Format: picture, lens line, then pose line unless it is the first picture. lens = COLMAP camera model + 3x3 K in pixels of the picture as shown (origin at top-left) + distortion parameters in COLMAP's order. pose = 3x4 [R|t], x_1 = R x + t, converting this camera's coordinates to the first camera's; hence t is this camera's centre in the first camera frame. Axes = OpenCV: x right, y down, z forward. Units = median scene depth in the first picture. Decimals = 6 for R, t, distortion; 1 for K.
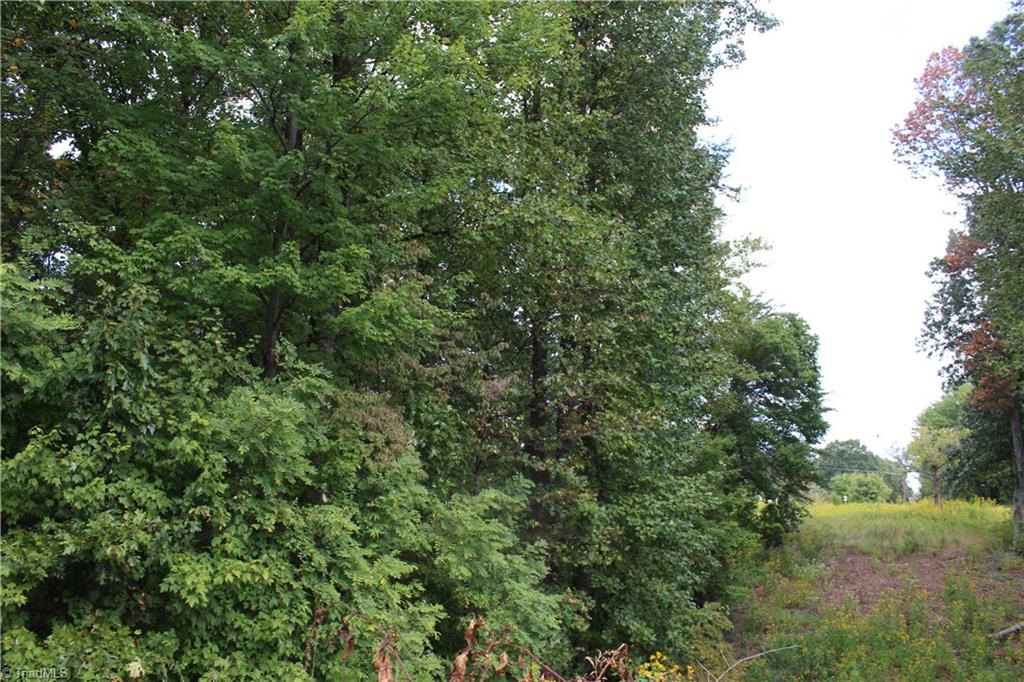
lens RADIAL K [[869.6, 0, 516.6], [0, 869.6, 342.8], [0, 0, 1]] dist [-0.153727, 0.129682]
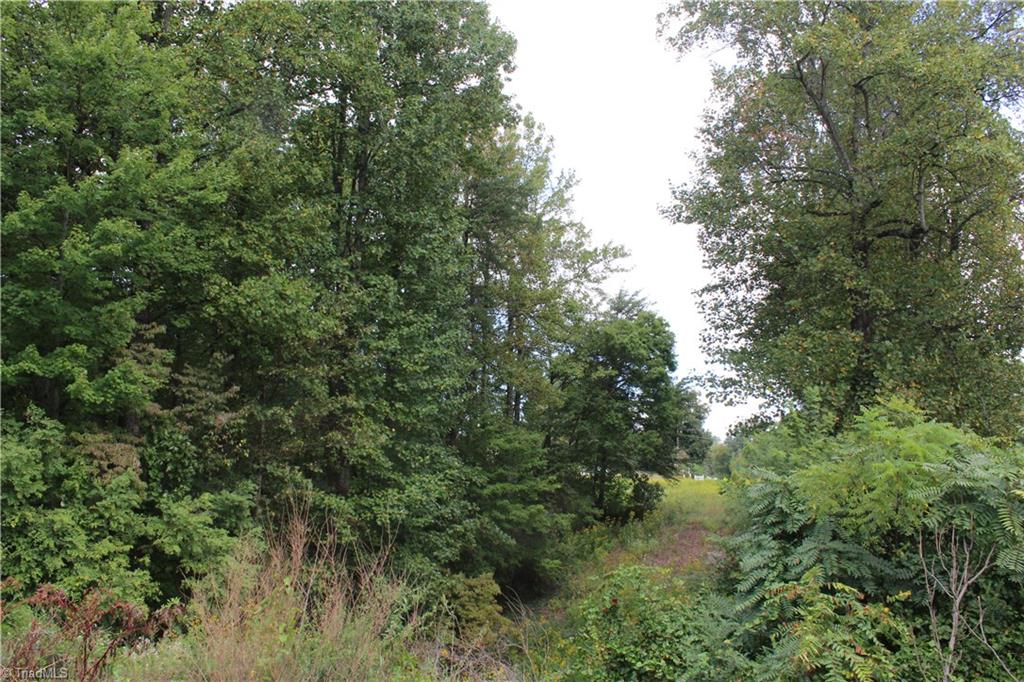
lens RADIAL K [[869.6, 0, 513.3], [0, 869.6, 342.8], [0, 0, 1]] dist [-0.153727, 0.129682]
pose [[0.999559, -0.025279, 0.015578, 0.520085], [0.024888, 0.999383, 0.024787, -0.118172], [-0.016195, -0.024389, 0.999571, -0.486286]]
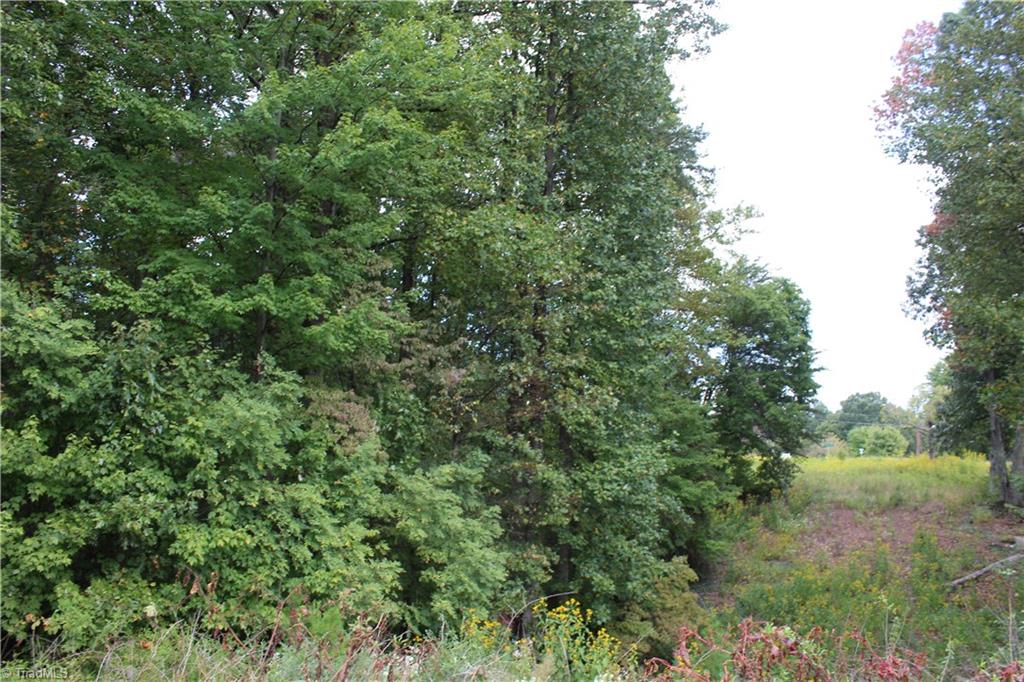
lens RADIAL K [[869.6, 0, 513.5], [0, 869.6, 345.7], [0, 0, 1]] dist [-0.153727, 0.129682]
pose [[0.999246, -0.018172, -0.034315, 0.117177], [0.020012, 0.998337, 0.054060, -0.064203], [0.033275, -0.054706, 0.997948, -0.201244]]
